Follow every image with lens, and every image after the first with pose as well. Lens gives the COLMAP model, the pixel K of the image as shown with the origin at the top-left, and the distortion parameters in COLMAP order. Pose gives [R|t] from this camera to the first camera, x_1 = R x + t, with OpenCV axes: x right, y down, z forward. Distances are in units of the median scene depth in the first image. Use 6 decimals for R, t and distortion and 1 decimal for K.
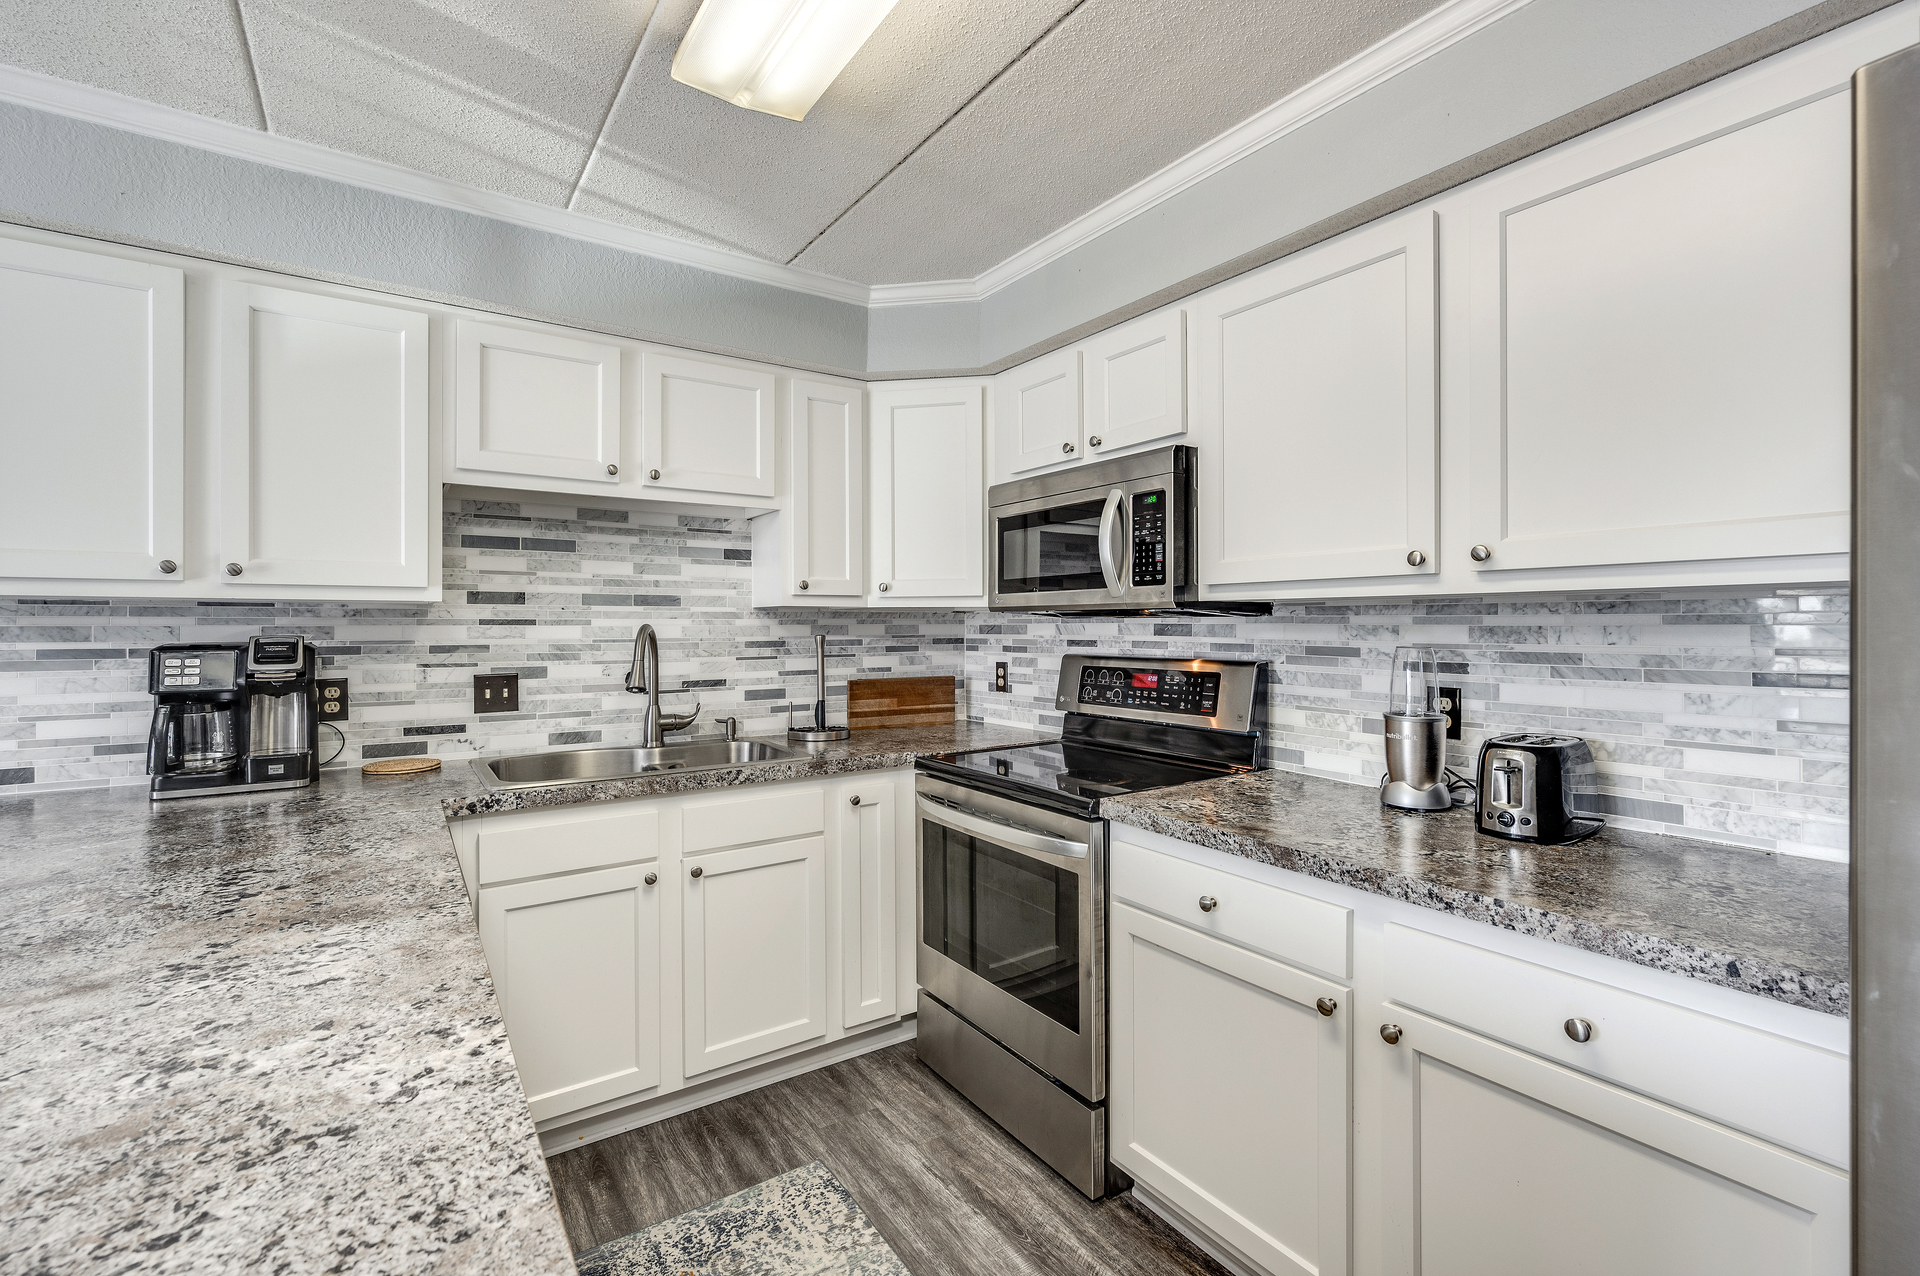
lens RADIAL K [[838.0, 0, 964.3], [0, 838.0, 620.6], [0, 0, 1]] dist [-0.001084, -0.000282]
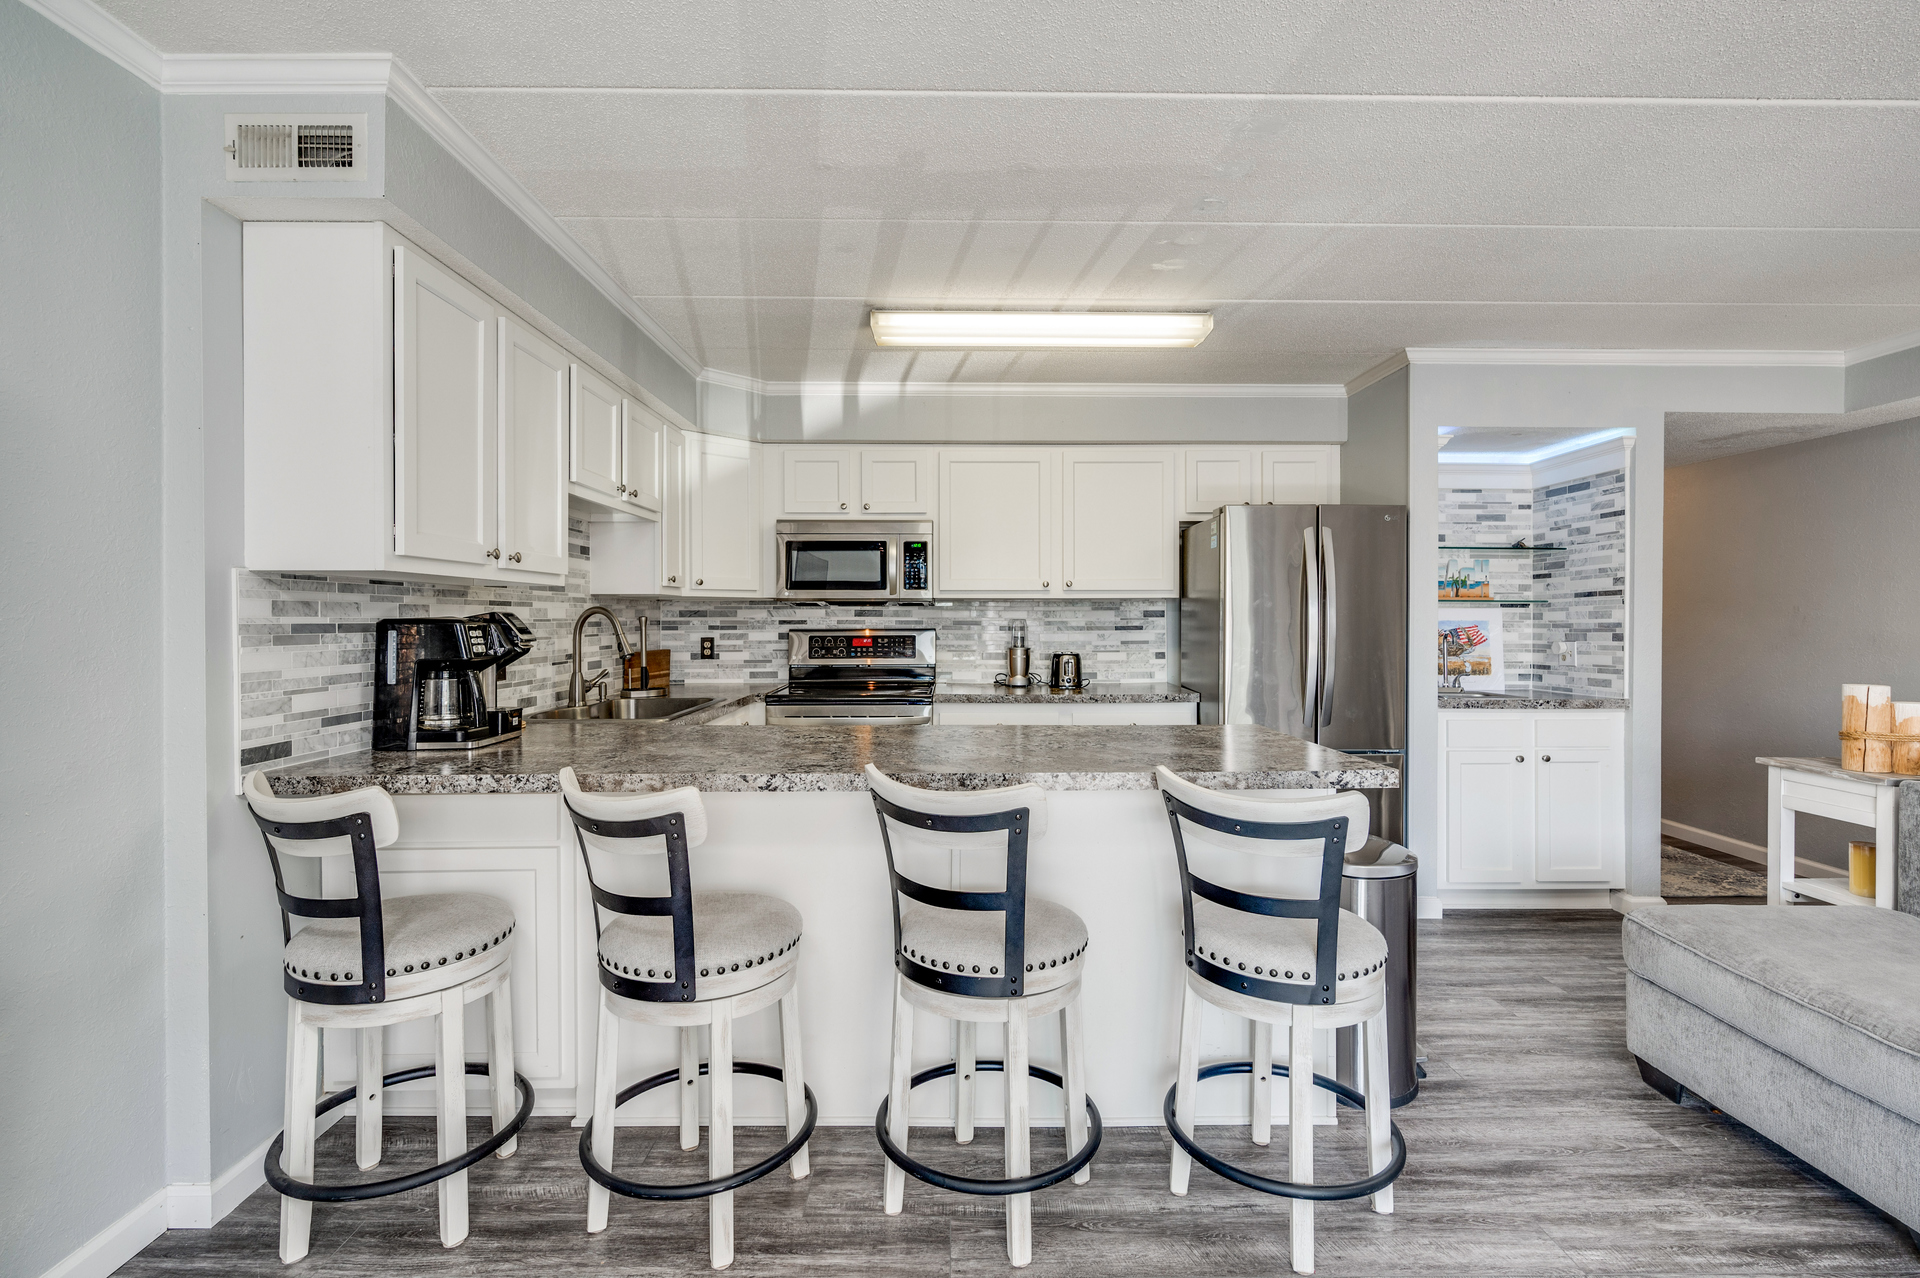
lens RADIAL K [[889.8, 0, 958.7], [0, 889.8, 622.3], [0, 0, 1]] dist [-0.001323, -0.001585]
pose [[0.560048, -0.002636, 0.828456, -1.319493], [-0.004361, 0.999972, 0.006129, 0.019586], [-0.828449, -0.007045, 0.560020, -0.224650]]
